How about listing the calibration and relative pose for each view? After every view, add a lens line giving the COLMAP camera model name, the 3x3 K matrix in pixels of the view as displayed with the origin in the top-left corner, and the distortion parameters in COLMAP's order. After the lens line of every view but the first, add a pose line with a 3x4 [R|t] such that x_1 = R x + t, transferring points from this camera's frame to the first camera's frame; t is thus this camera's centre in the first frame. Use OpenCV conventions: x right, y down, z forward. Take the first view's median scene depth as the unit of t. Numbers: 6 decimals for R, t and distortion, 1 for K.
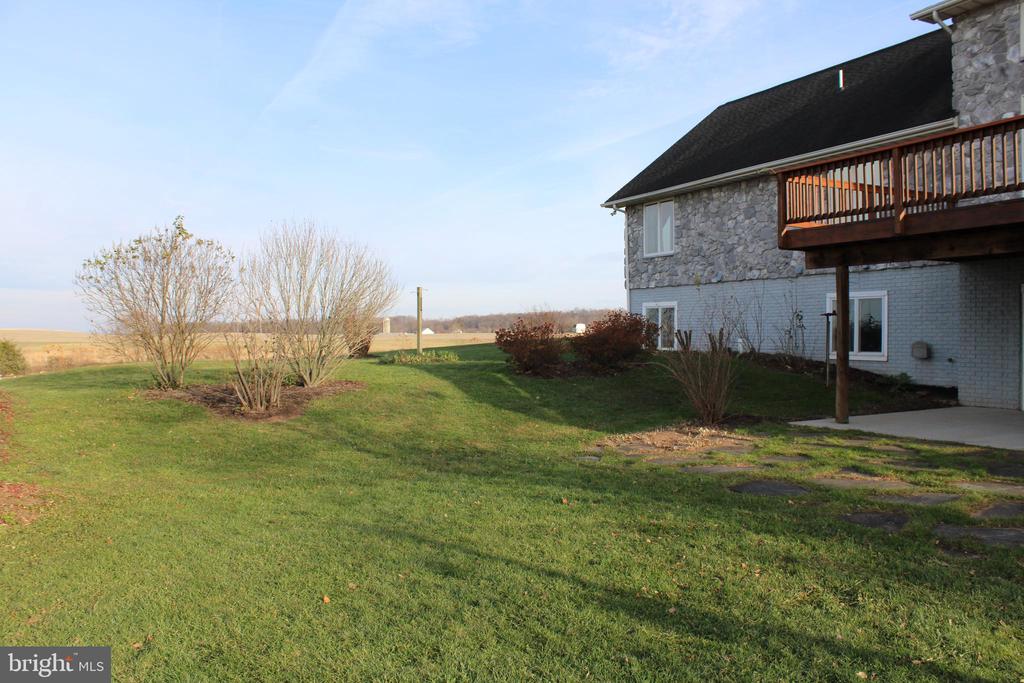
lens RADIAL K [[849.6, 0, 524.3], [0, 849.6, 327.8], [0, 0, 1]] dist [-0.159030, 0.134945]
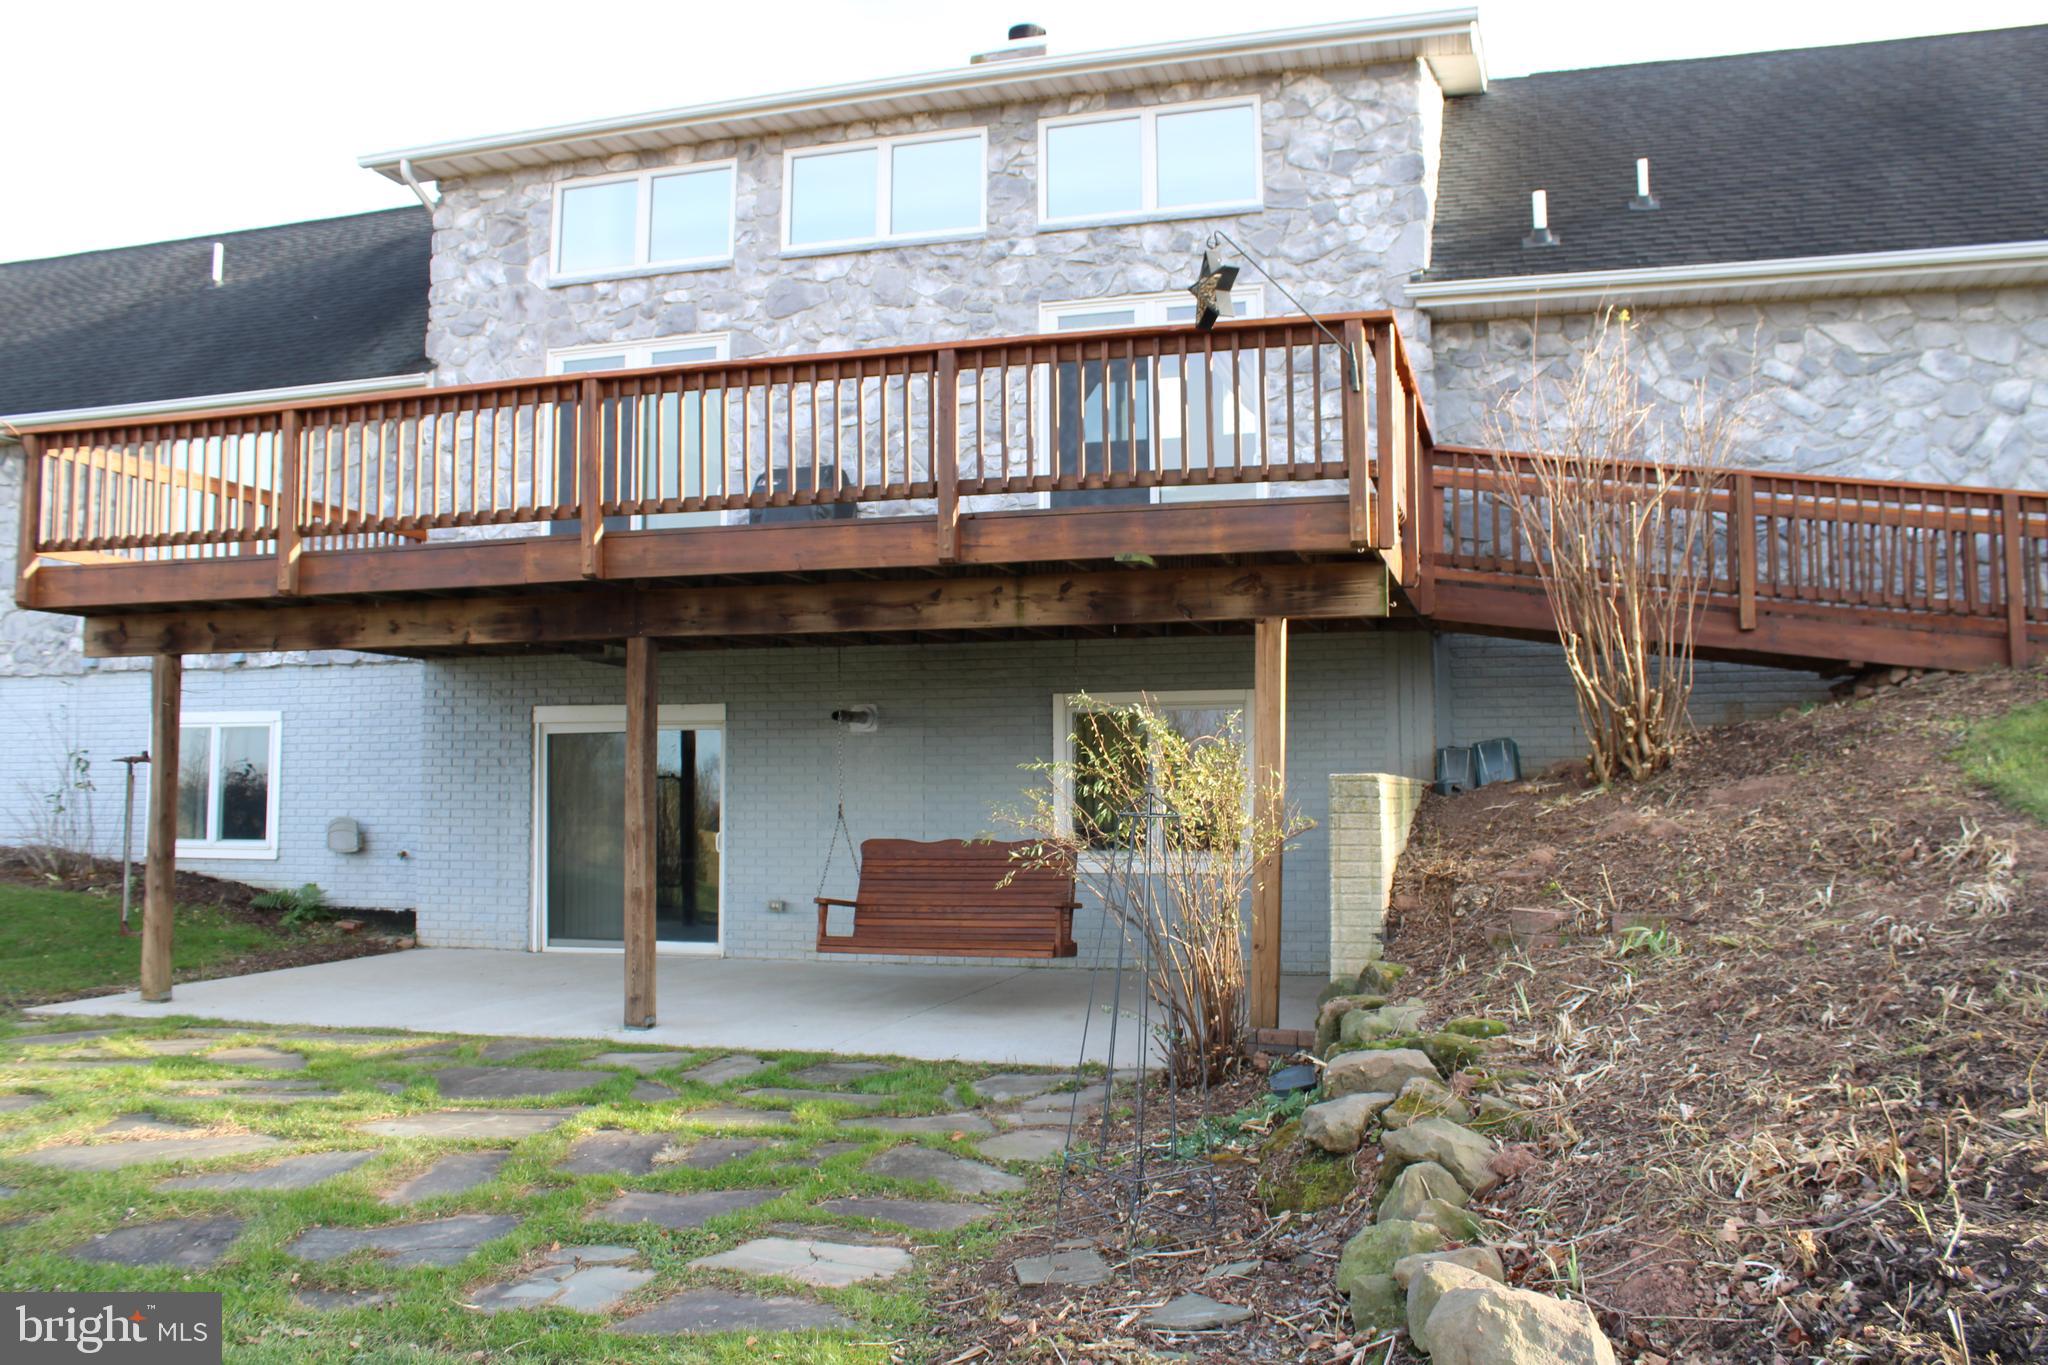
lens RADIAL K [[1699.1, 0, 1033.8], [0, 1699.1, 661.5], [0, 0, 1]] dist [-0.159030, 0.134945]
pose [[0.684691, 0.054340, 0.726805, 0.045341], [0.000656, 0.997170, -0.075171, -0.001717], [-0.728833, 0.051945, 0.682718, 0.033024]]
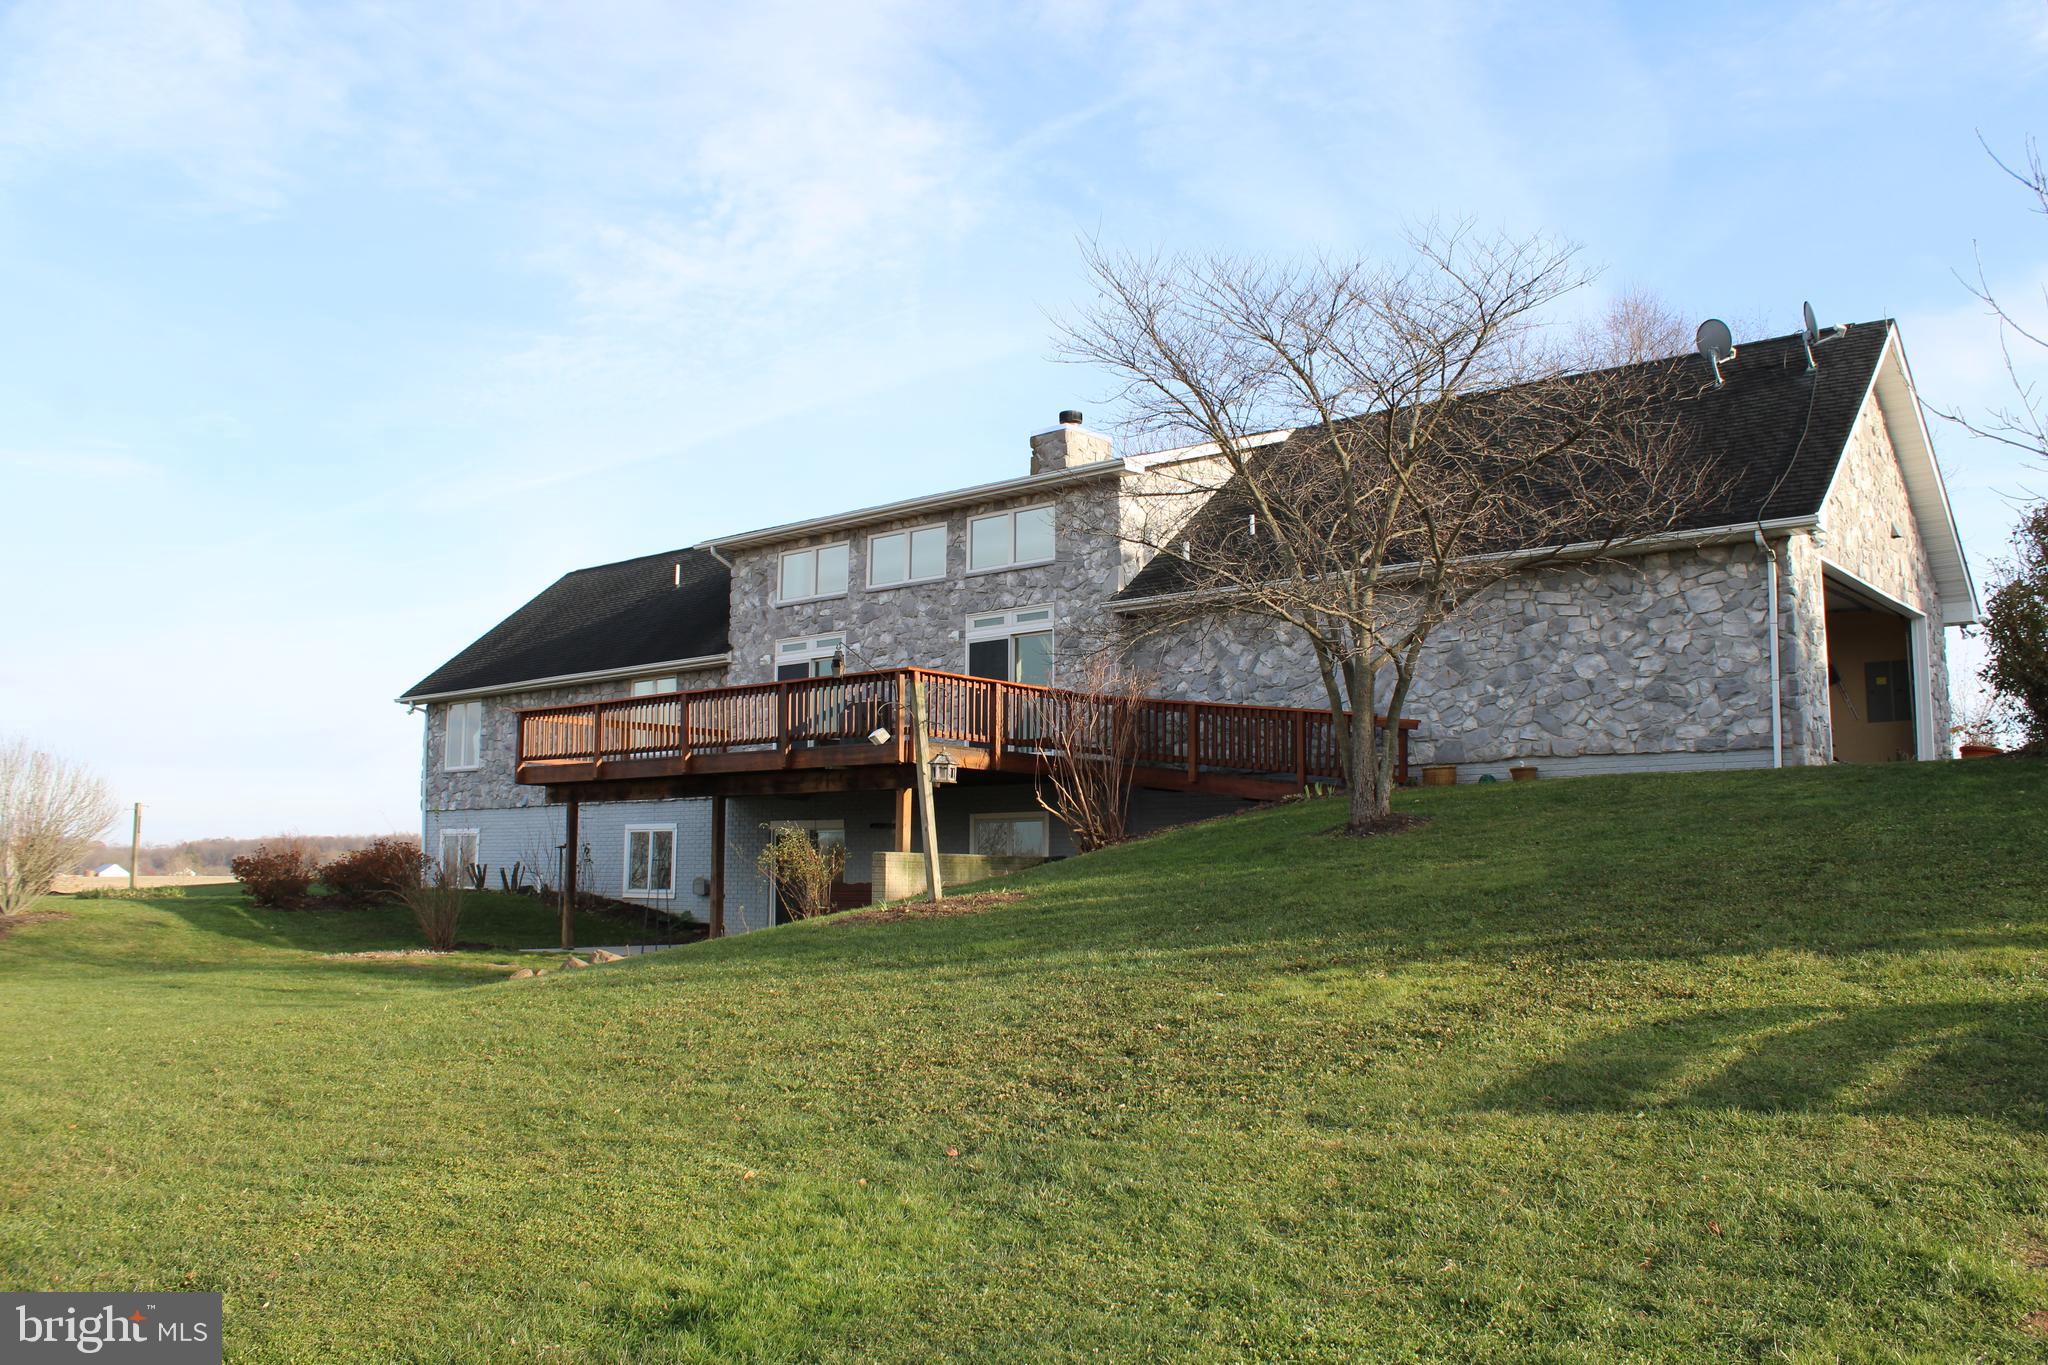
lens RADIAL K [[1699.1, 0, 1026.7], [0, 1699.1, 629.9], [0, 0, 1]] dist [-0.159030, 0.134945]
pose [[0.924375, 0.058331, 0.376999, 0.080781], [-0.003809, 0.989603, -0.143777, 0.012549], [-0.381466, 0.131467, 0.914986, -1.048059]]
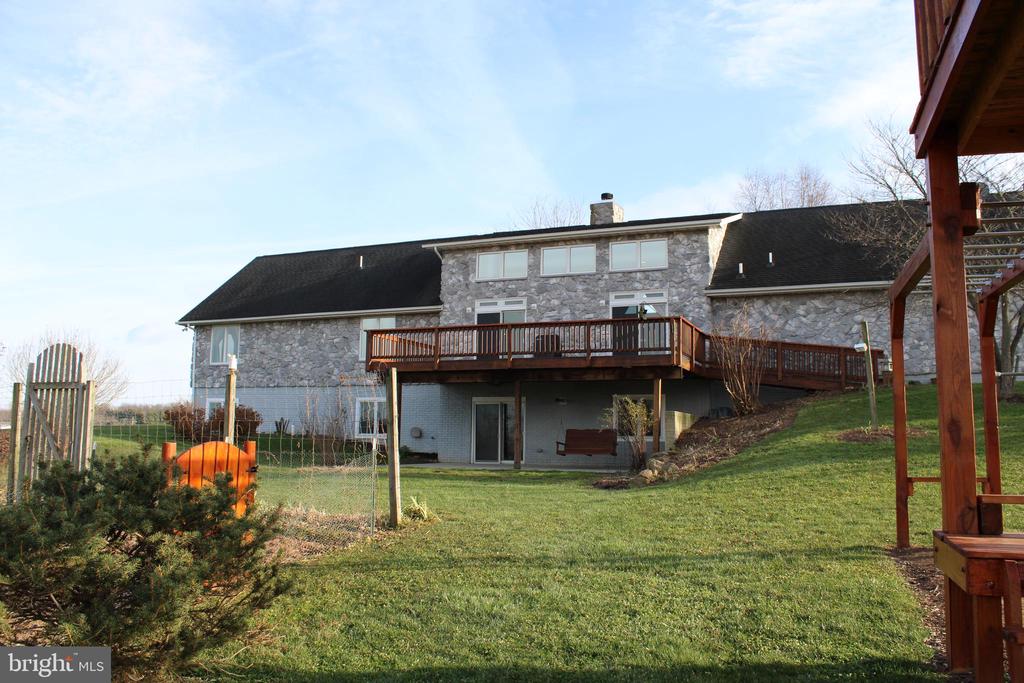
lens RADIAL K [[849.6, 0, 520.4], [0, 849.6, 324.9], [0, 0, 1]] dist [-0.159030, 0.134945]
pose [[0.760289, 0.100879, 0.641704, -0.563161], [-0.015968, 0.990472, -0.136788, 0.046207], [-0.649389, 0.093751, 0.754656, -0.557811]]
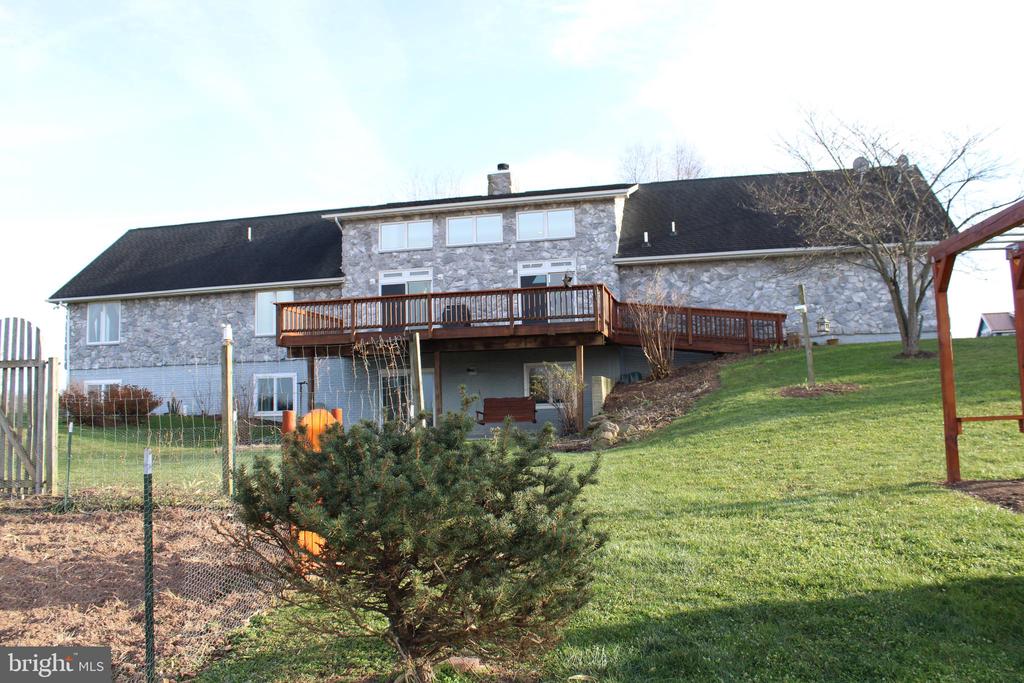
lens RADIAL K [[849.6, 0, 517.6], [0, 849.6, 320.9], [0, 0, 1]] dist [-0.159030, 0.134945]
pose [[0.633919, 0.070491, 0.770180, -0.656062], [0.024151, 0.993548, -0.110814, 0.054500], [-0.773022, 0.088848, 0.628126, -0.457148]]
